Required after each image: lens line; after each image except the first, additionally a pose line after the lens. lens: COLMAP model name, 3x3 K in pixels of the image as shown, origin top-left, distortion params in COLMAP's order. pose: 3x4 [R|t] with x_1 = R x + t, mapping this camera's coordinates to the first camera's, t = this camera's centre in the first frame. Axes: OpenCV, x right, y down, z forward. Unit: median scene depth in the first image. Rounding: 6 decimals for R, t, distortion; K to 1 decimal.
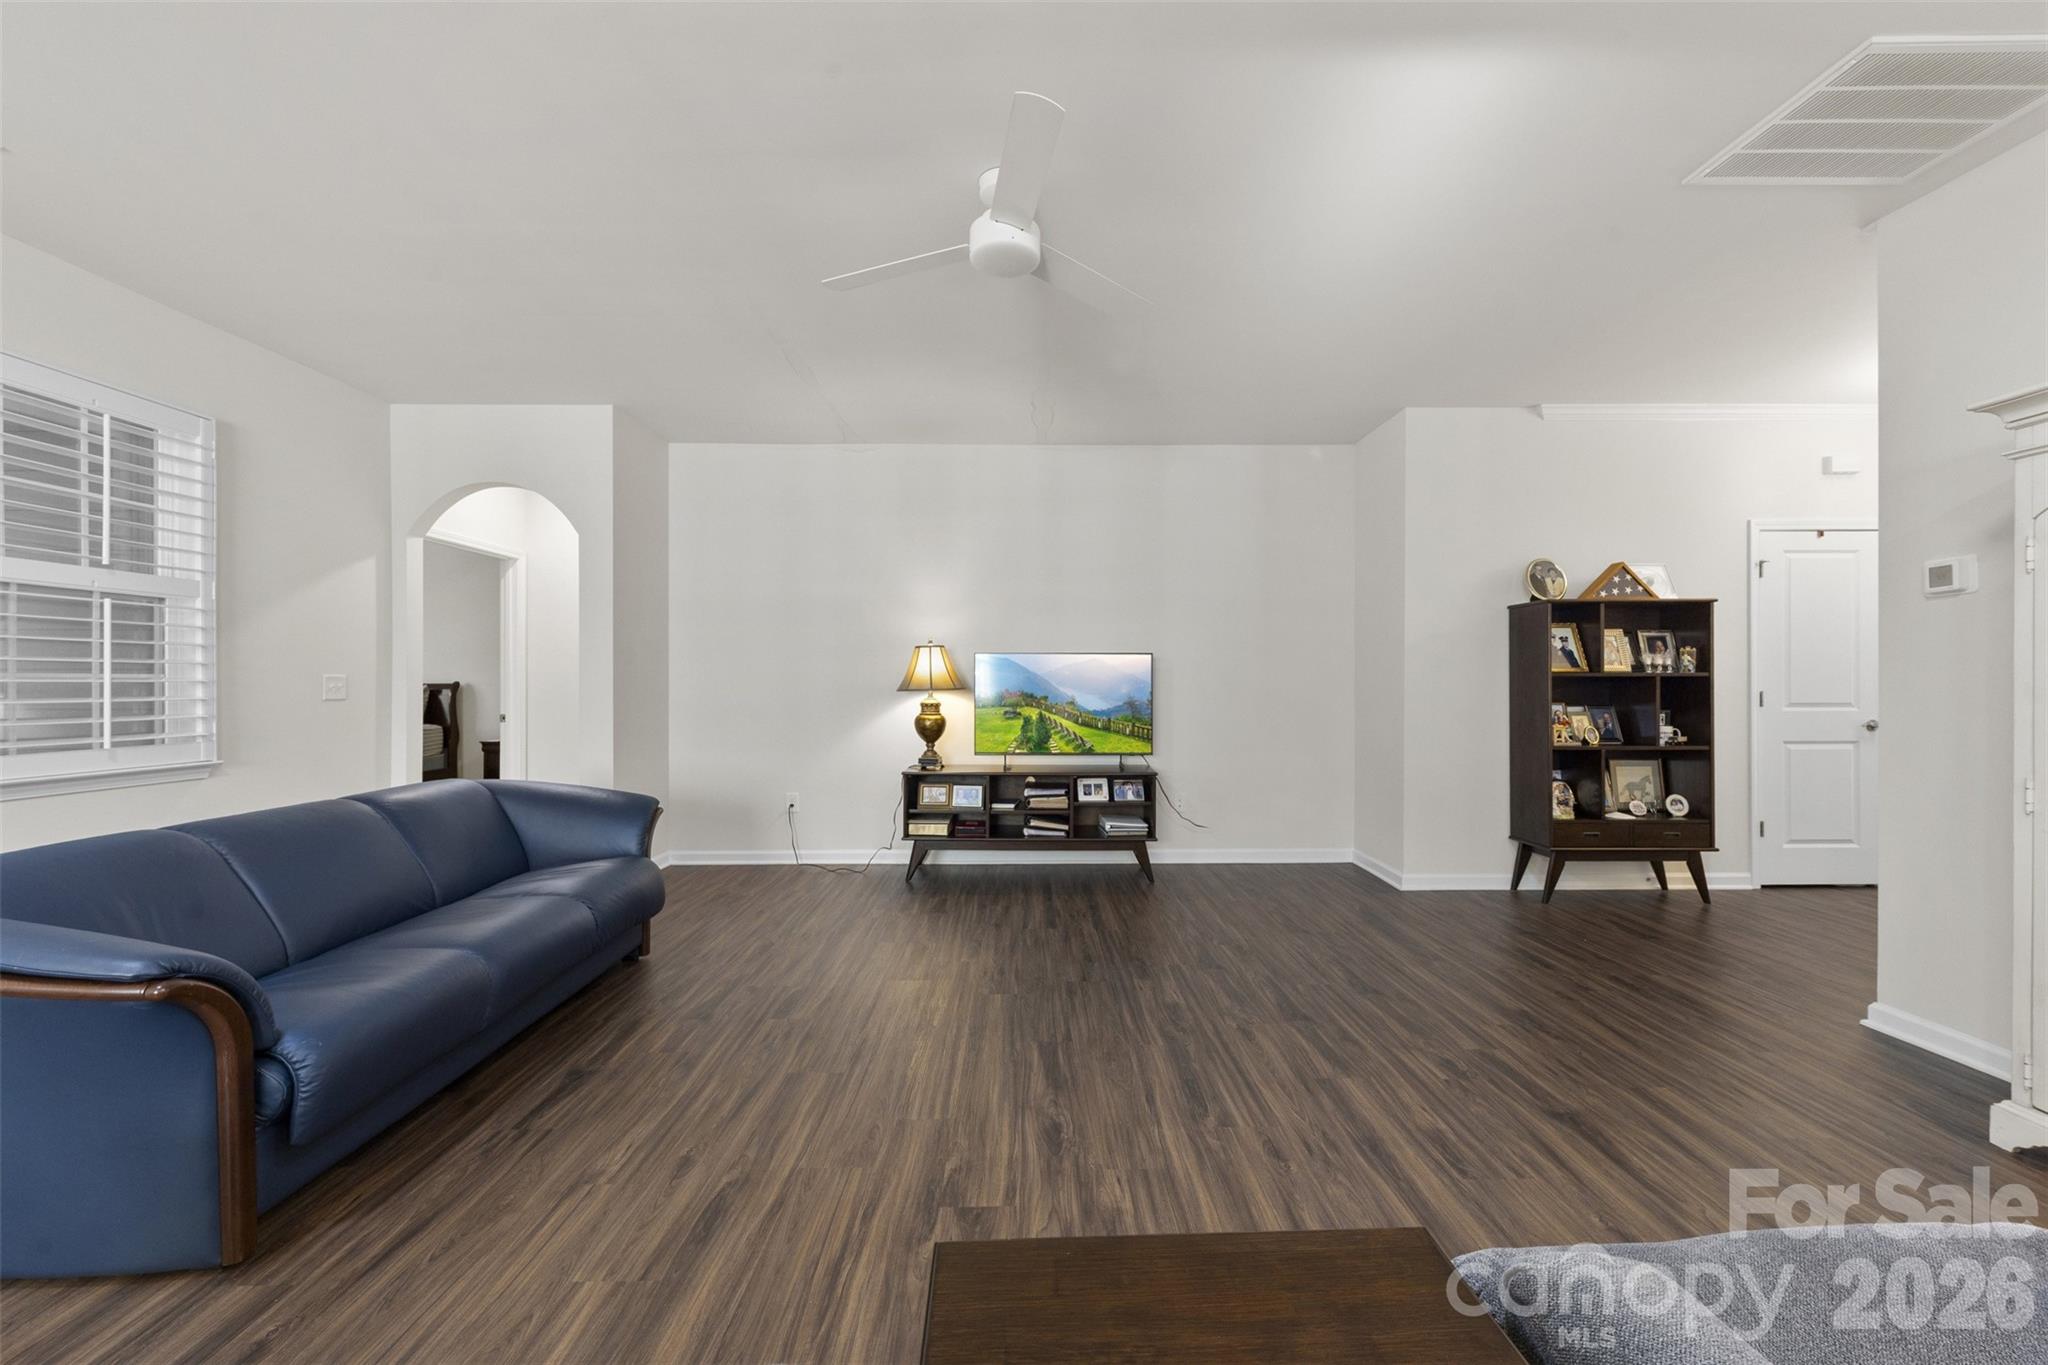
lens RADIAL K [[797.1, 0, 1042.7], [0, 797.1, 672.3], [0, 0, 1]] dist [0.010422, -0.000773]
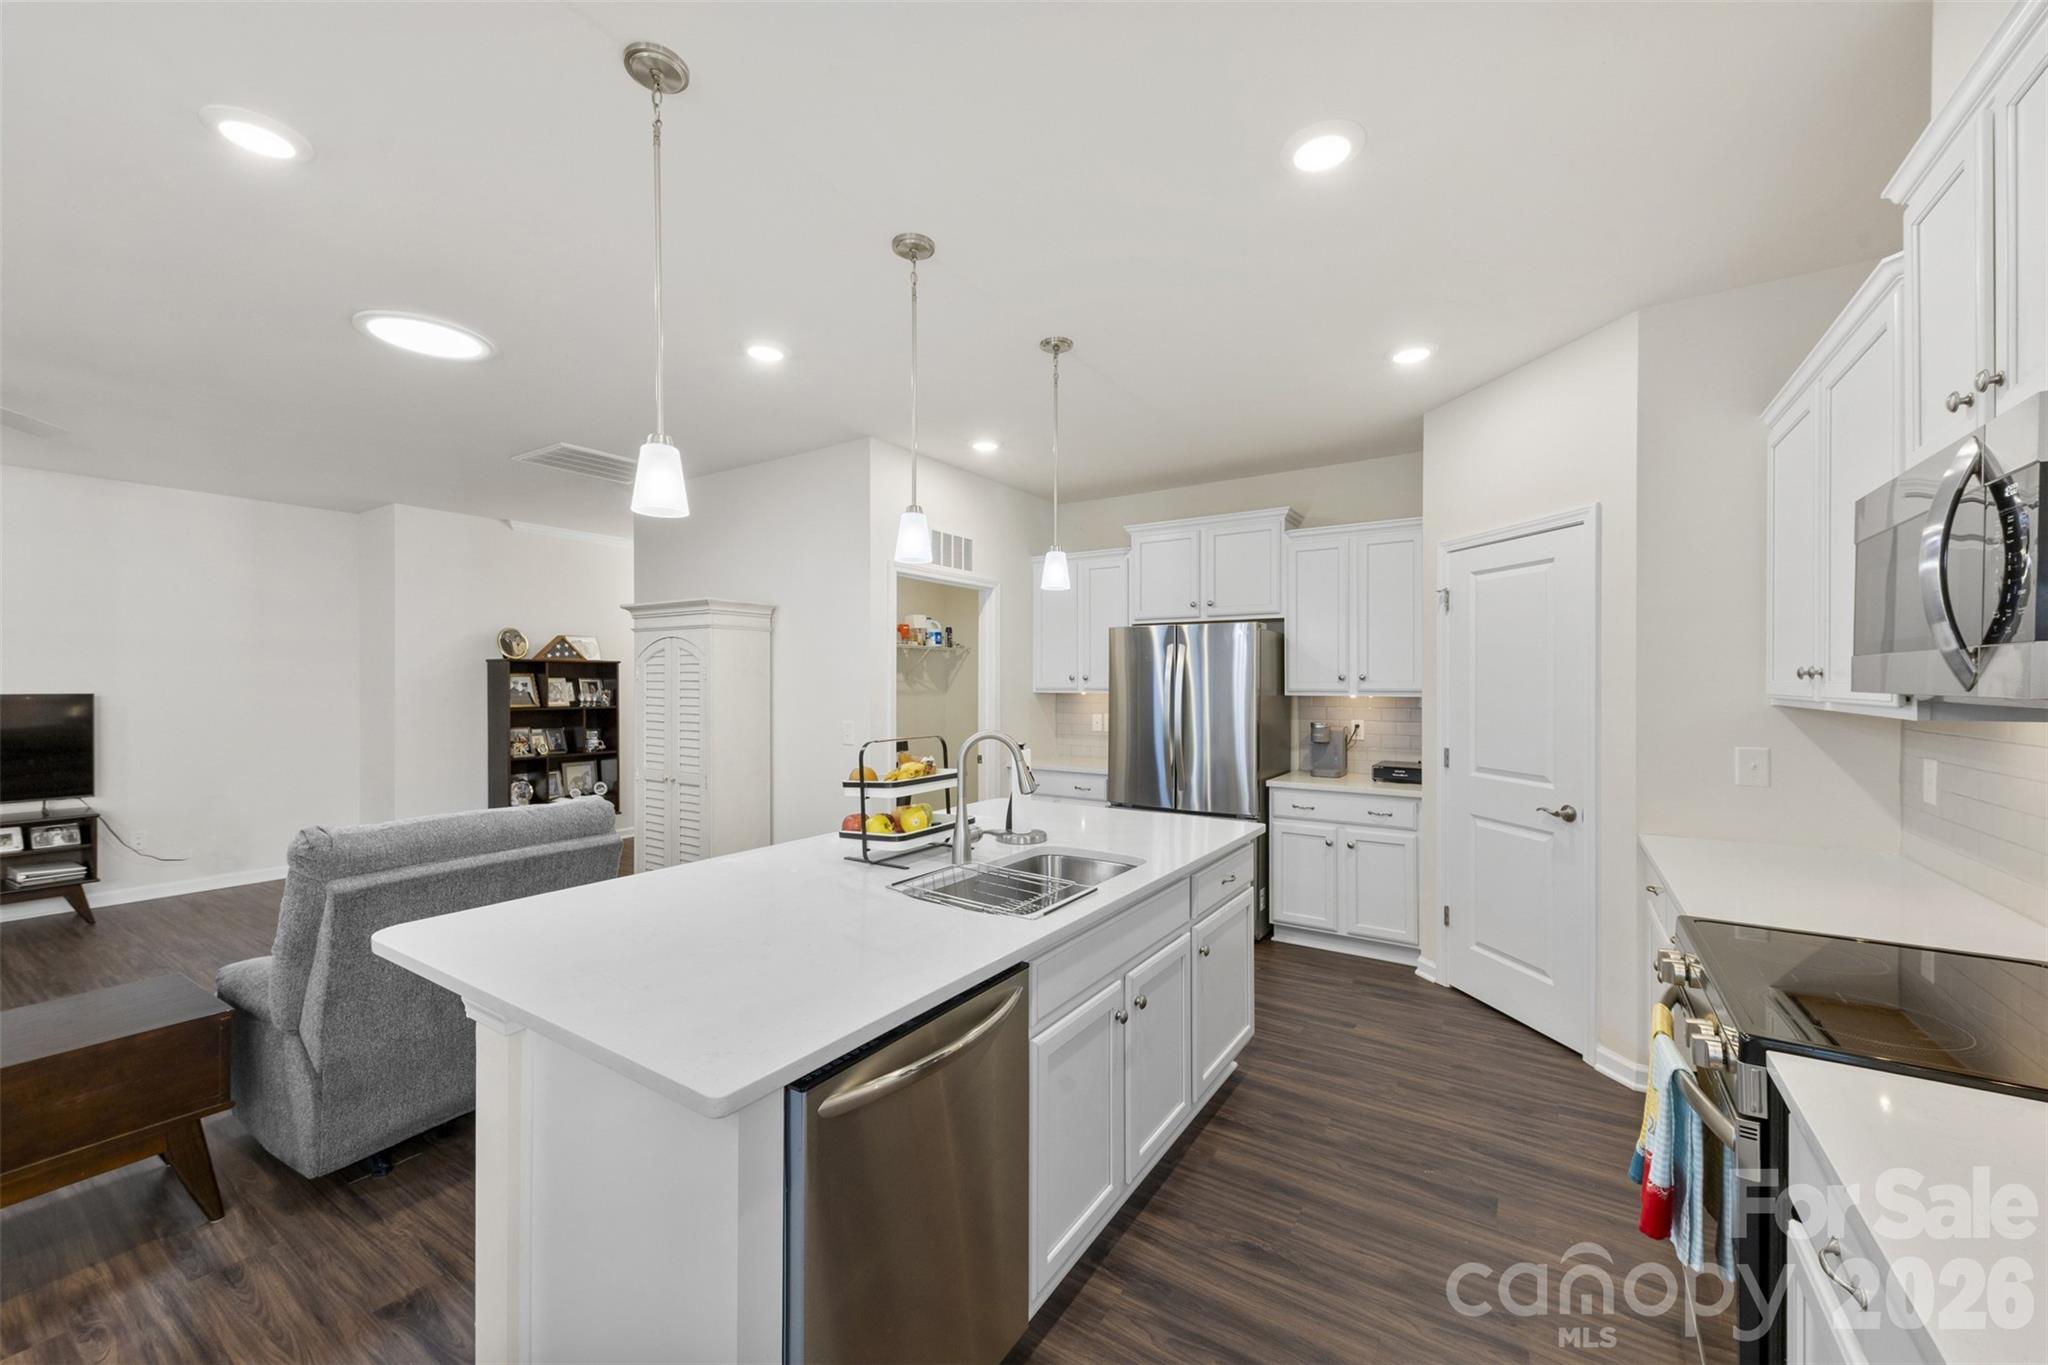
lens RADIAL K [[797.1, 0, 1030.0], [0, 797.1, 679.6], [0, 0, 1]] dist [0.010422, -0.000773]
pose [[0.567585, 0.000734, 0.823315, -0.032397], [-0.013038, 0.999882, 0.008096, -0.071691], [-0.823212, -0.015330, 0.567528, -0.579316]]
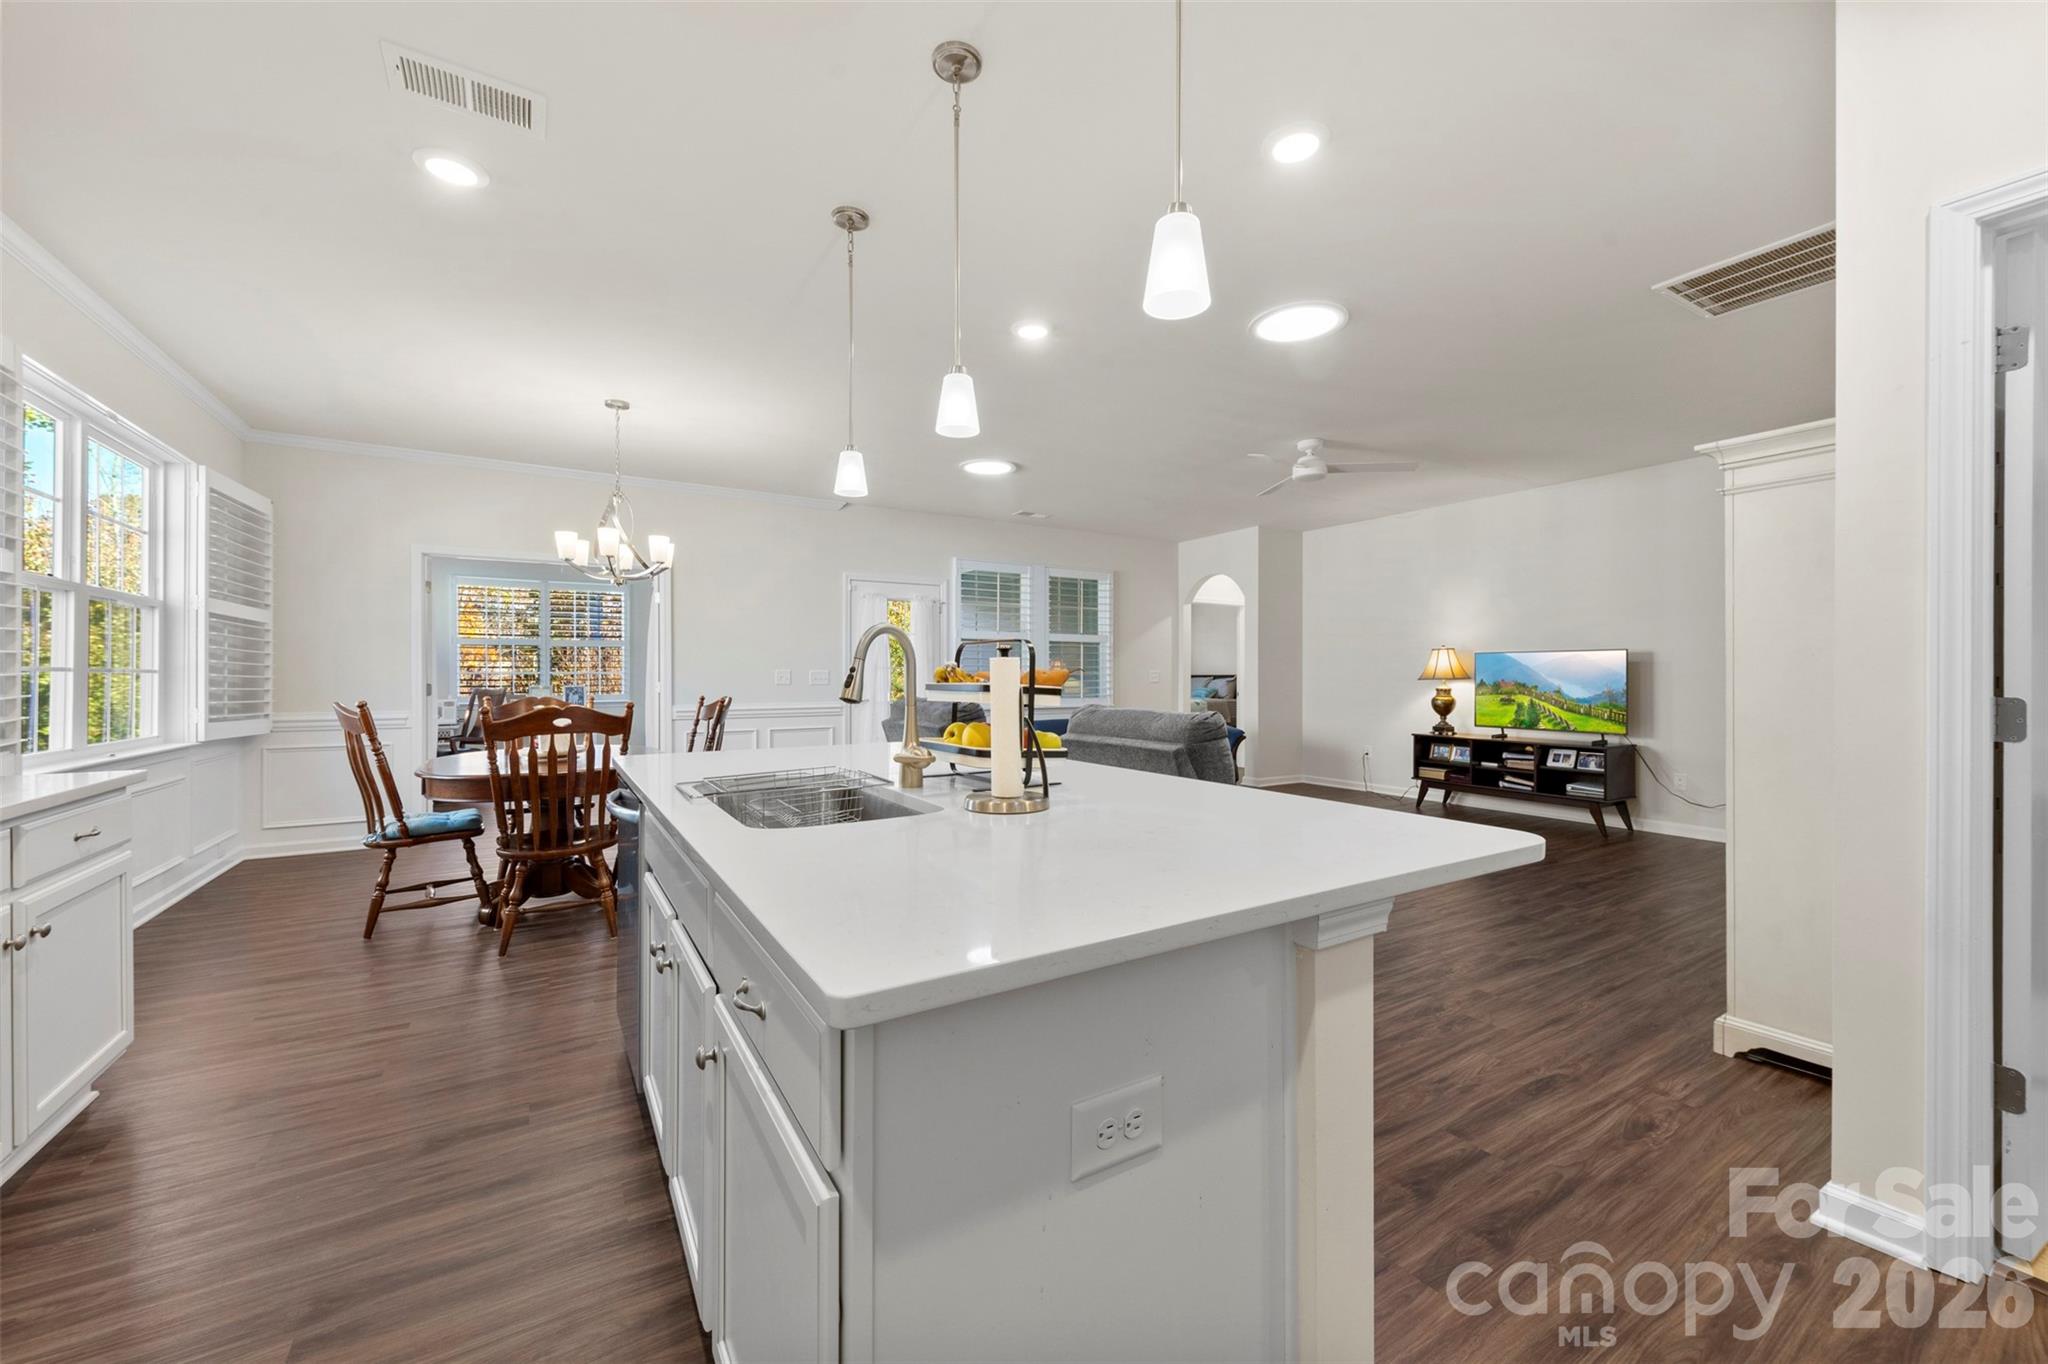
lens RADIAL K [[798.1, 0, 1019.4], [0, 798.1, 673.8], [0, 0, 1]] dist [0.002941, 0.000151]
pose [[0.513786, 0.002130, -0.857916, 0.762293], [0.010192, 0.999911, 0.008587, -0.009548], [0.857858, -0.013155, 0.513719, -0.433109]]
